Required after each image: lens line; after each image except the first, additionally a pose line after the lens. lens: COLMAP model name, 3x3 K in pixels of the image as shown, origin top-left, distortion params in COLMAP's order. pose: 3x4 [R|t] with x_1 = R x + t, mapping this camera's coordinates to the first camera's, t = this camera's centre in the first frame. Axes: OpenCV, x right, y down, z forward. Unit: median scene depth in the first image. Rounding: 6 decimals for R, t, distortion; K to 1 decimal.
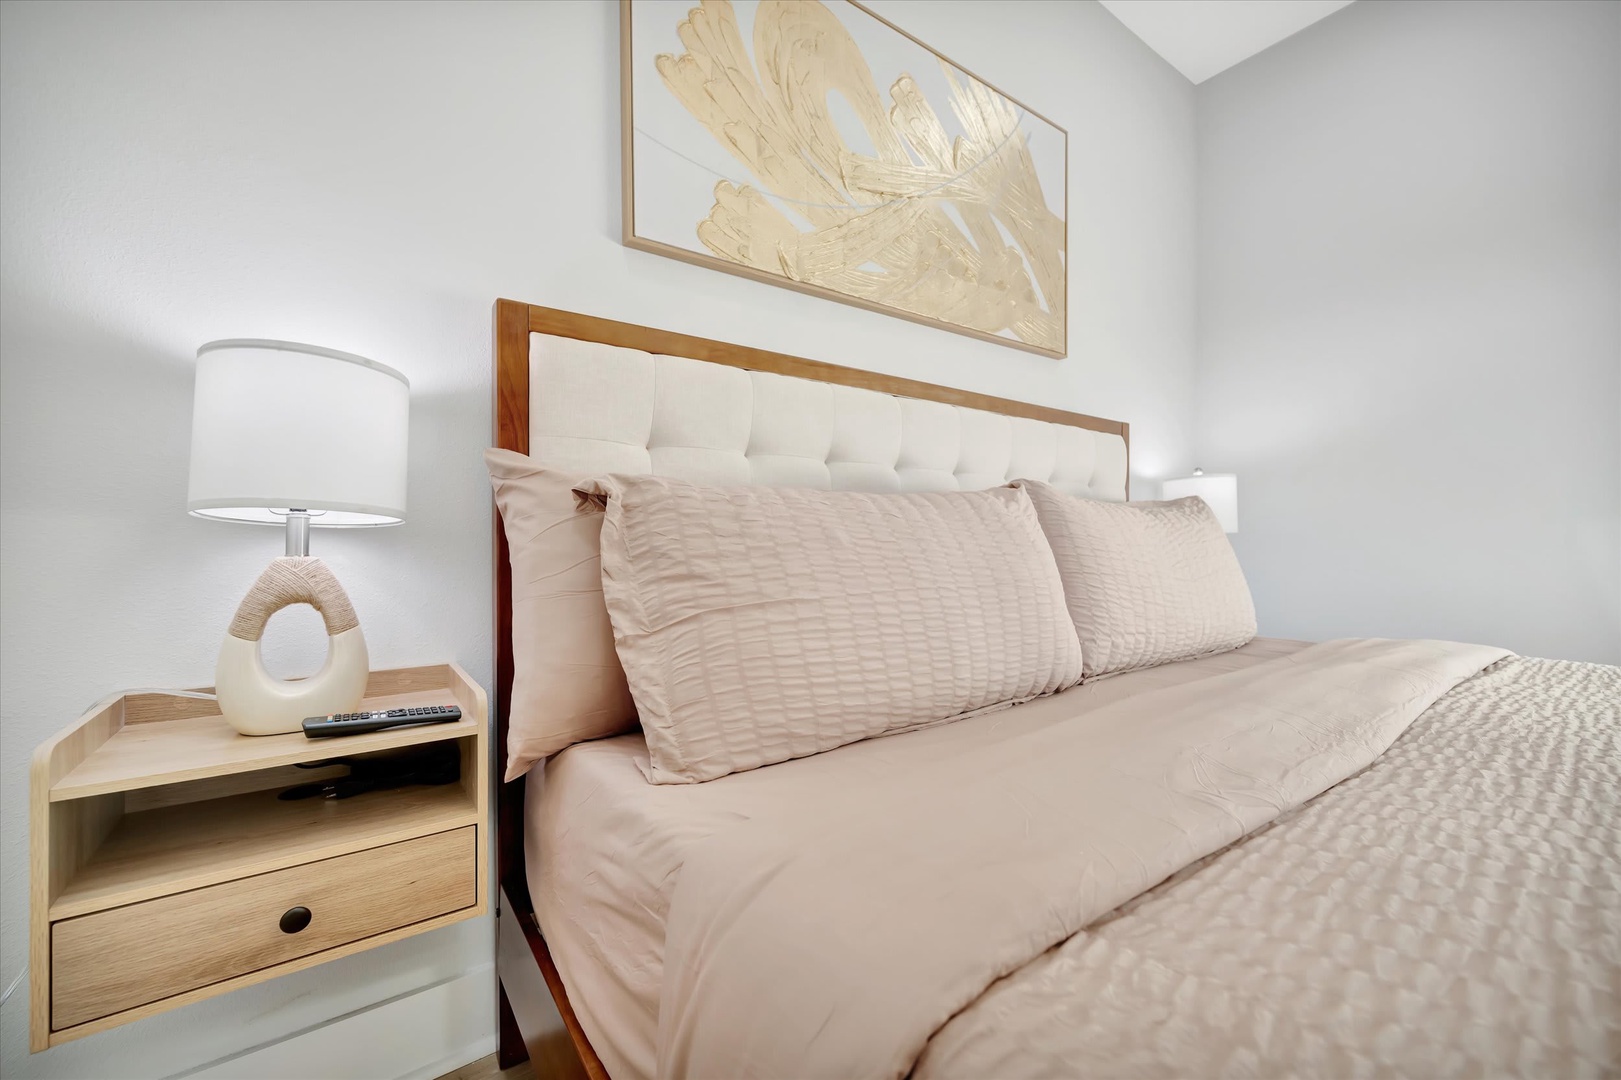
lens RADIAL K [[631.4, 0, 808.3], [0, 631.4, 543.7], [0, 0, 1]] dist [-0.000106, -0.000159]
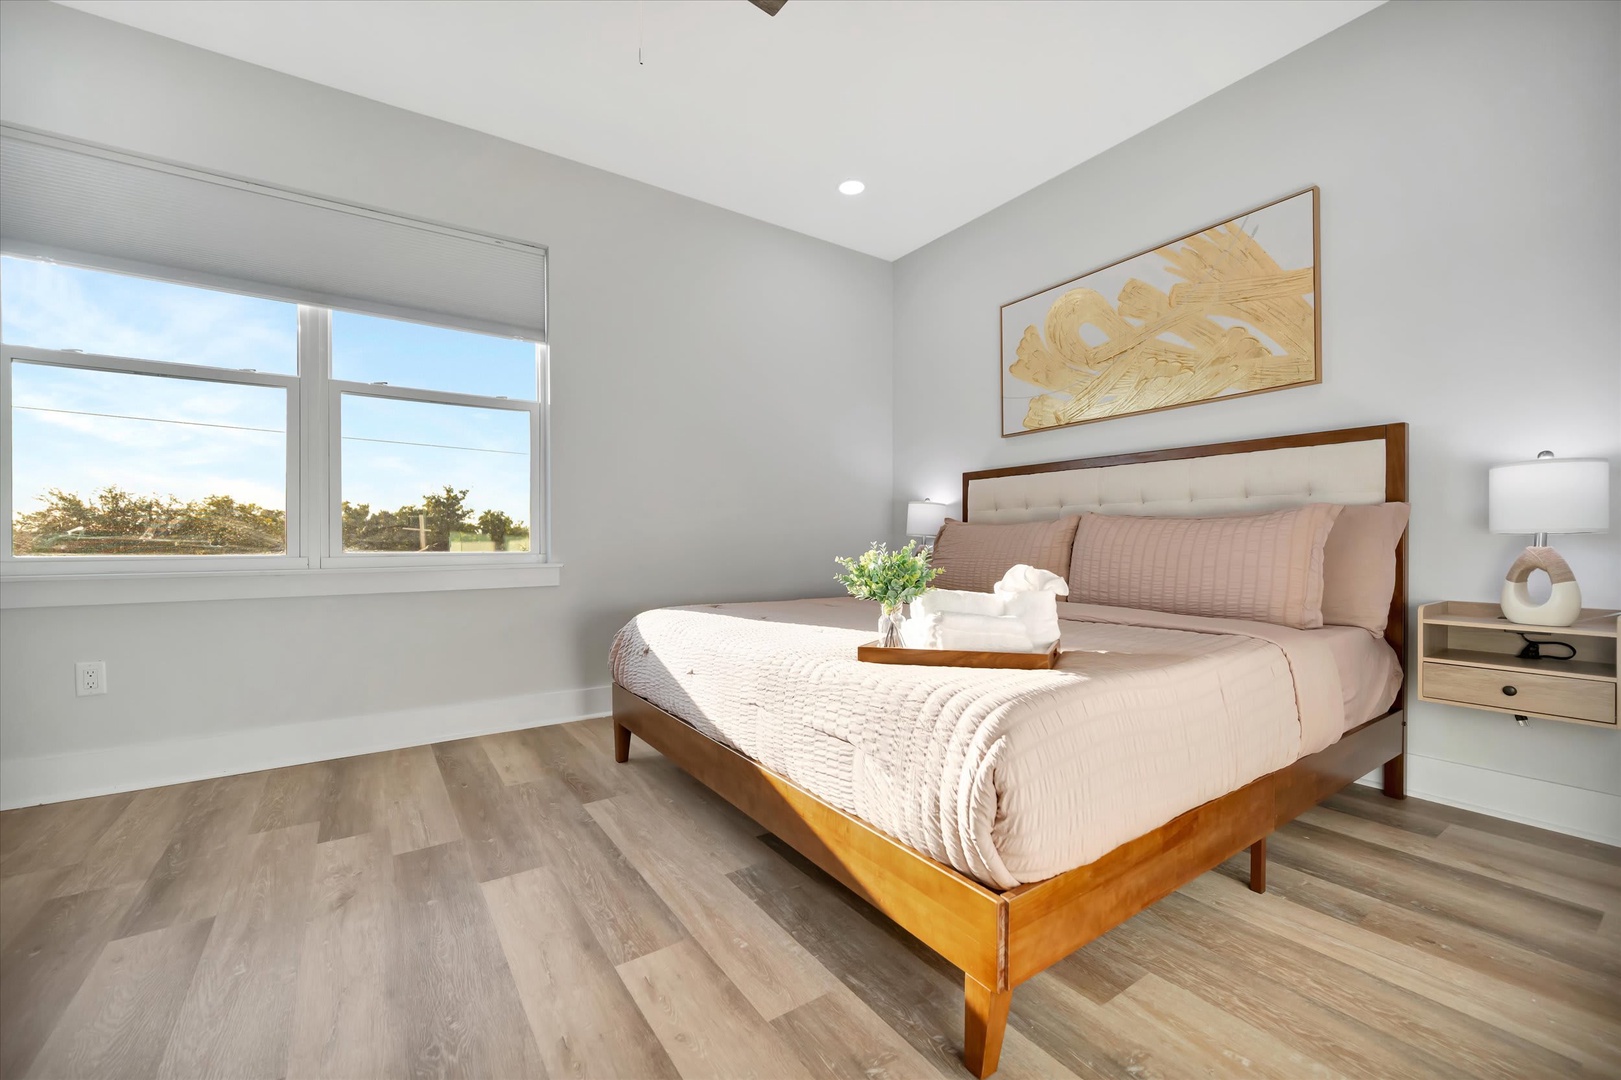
lens RADIAL K [[631.4, 0, 808.3], [0, 631.4, 543.7], [0, 0, 1]] dist [-0.000106, -0.000159]
pose [[-0.017399, 0.010500, -0.999793, 2.241701], [0.000863, 0.999945, 0.010487, -0.018472], [0.999848, -0.000680, -0.017407, 0.135306]]
